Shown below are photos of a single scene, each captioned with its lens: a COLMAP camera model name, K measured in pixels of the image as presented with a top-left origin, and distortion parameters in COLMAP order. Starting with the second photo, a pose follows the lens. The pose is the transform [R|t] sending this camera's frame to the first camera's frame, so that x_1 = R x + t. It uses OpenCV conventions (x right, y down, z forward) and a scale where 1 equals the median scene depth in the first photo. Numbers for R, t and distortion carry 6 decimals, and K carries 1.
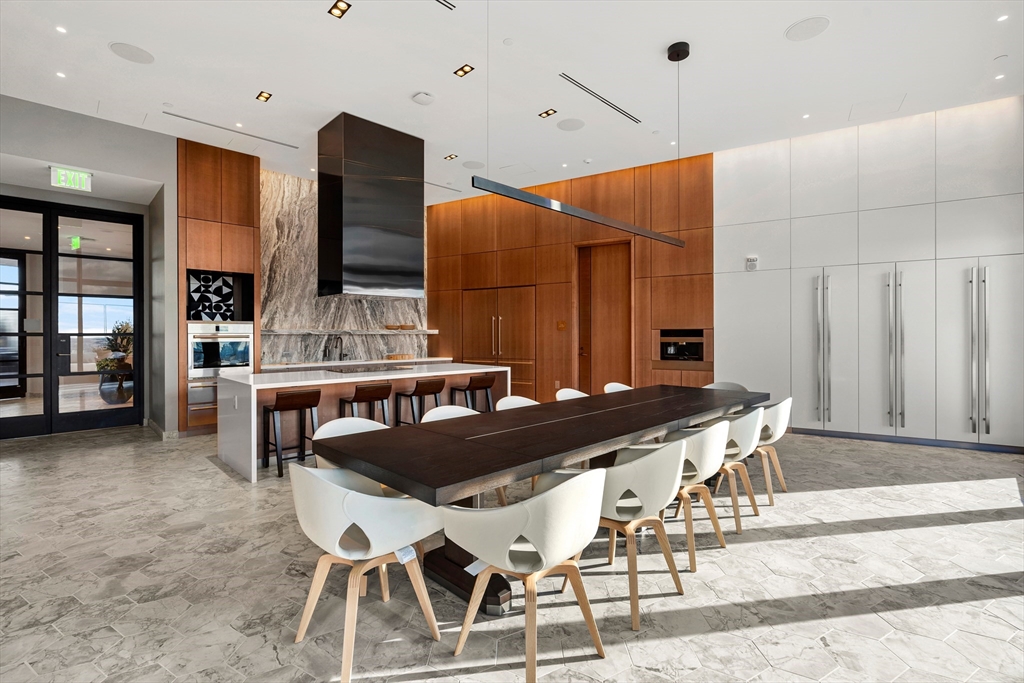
lens RADIAL K [[463.9, 0, 510.1], [0, 463.9, 336.8], [0, 0, 1]] dist [-0.007289, 0.002739]
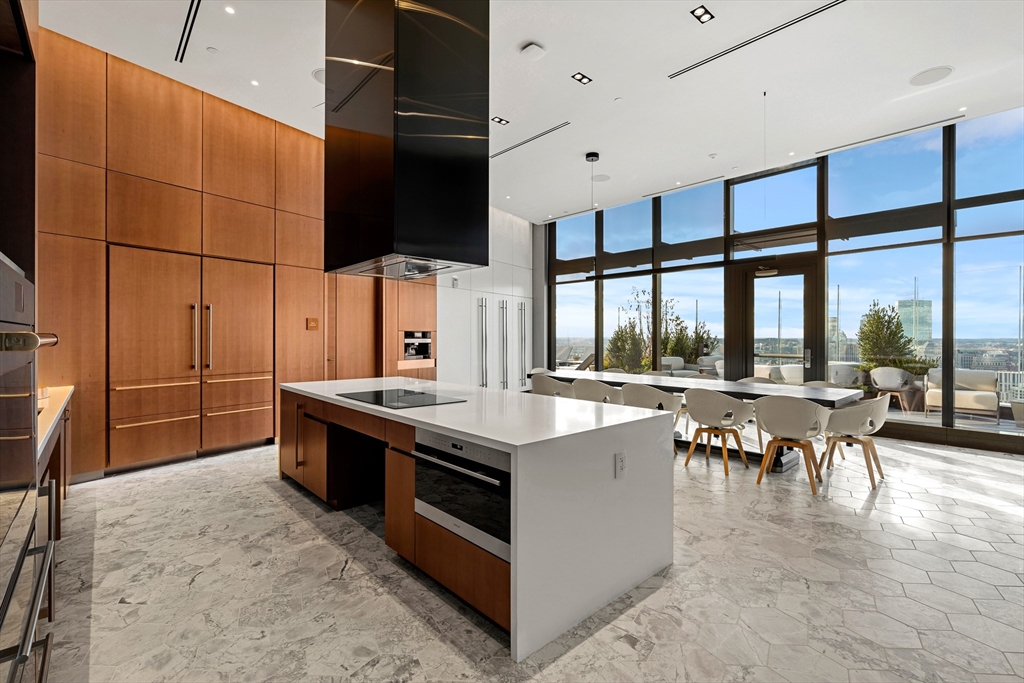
lens RADIAL K [[463.9, 0, 510.8], [0, 463.9, 337.4], [0, 0, 1]] dist [-0.007289, 0.002739]
pose [[0.041643, -0.000912, 0.999132, -0.790441], [0.004196, 0.999991, 0.000738, -0.001617], [-0.999124, 0.004161, 0.041646, 0.778192]]
